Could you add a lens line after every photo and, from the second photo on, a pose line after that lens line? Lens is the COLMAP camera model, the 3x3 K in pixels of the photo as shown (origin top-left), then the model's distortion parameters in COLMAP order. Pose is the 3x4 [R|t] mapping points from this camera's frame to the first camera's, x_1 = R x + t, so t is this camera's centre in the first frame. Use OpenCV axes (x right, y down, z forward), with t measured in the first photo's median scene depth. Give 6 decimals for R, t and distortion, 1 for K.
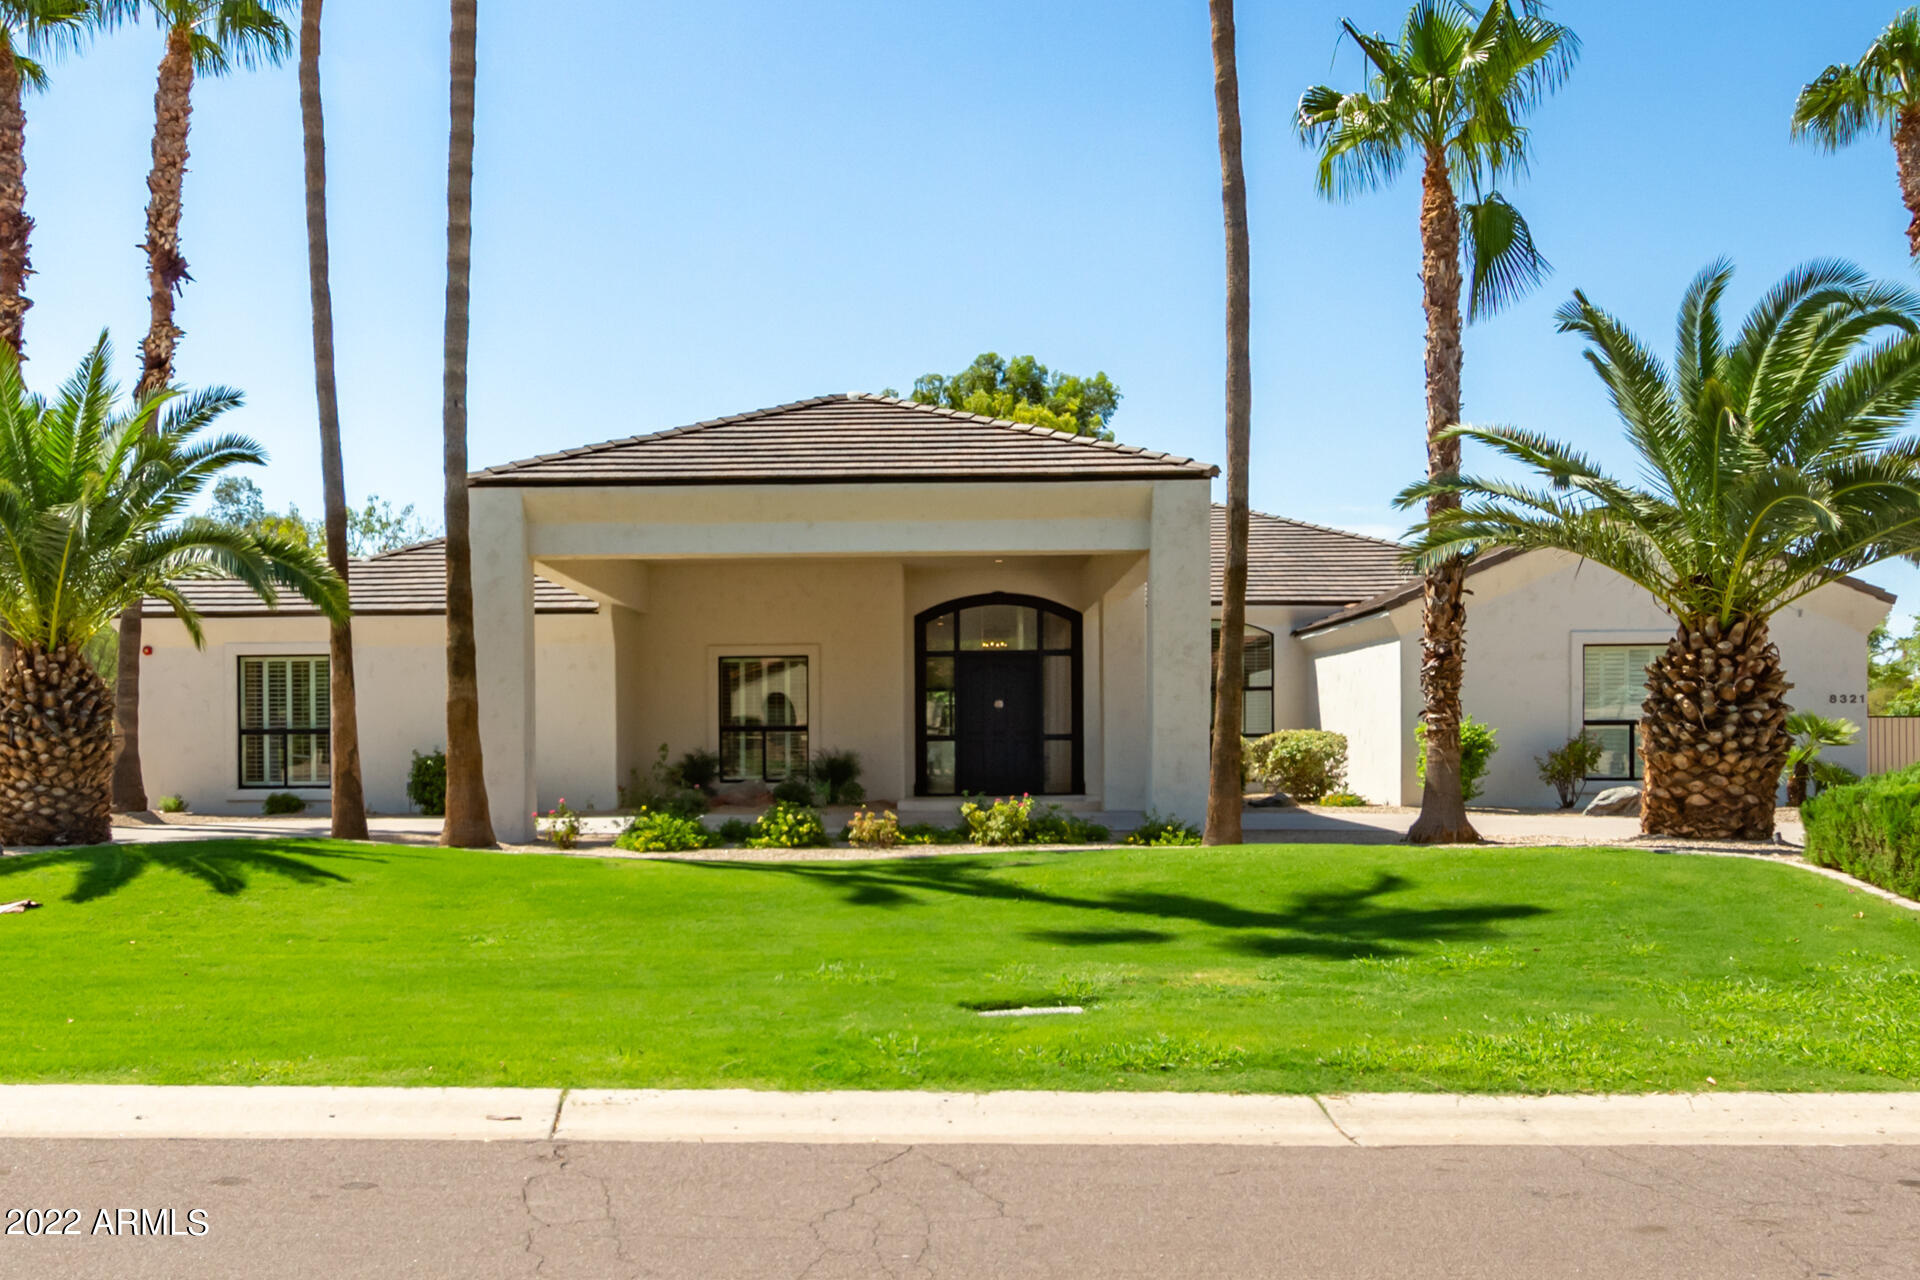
lens RADIAL K [[877.7, 0, 960.3], [0, 877.7, 645.3], [0, 0, 1]] dist [0.006807, 0.000051]
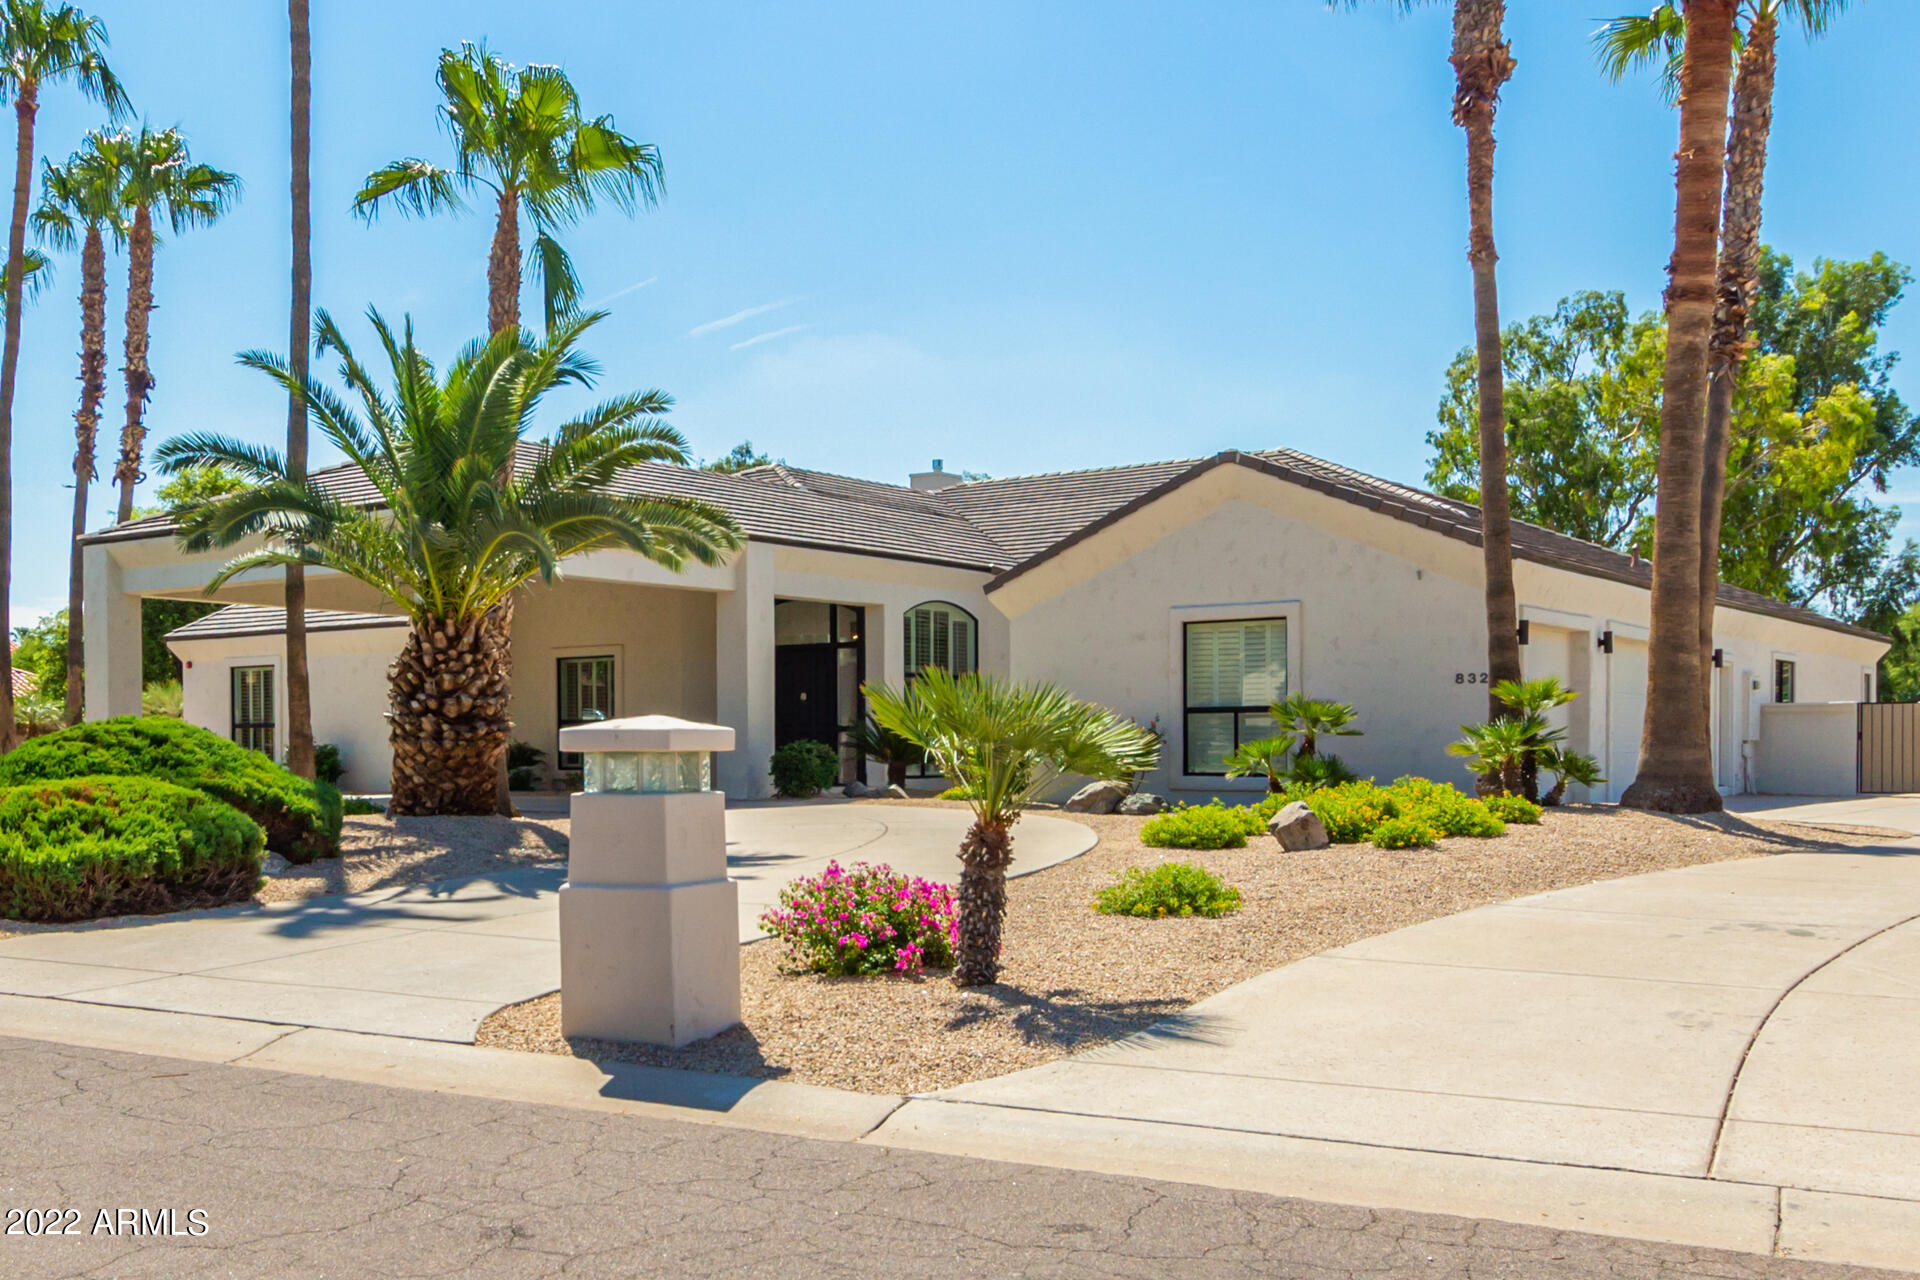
lens RADIAL K [[877.7, 0, 960.3], [0, 877.7, 645.3], [0, 0, 1]] dist [0.006807, 0.000051]
pose [[0.960317, -0.030444, -0.277246, 0.658165], [0.034616, 0.999349, 0.010164, 0.002703], [0.276756, -0.019358, 0.960745, 0.042235]]
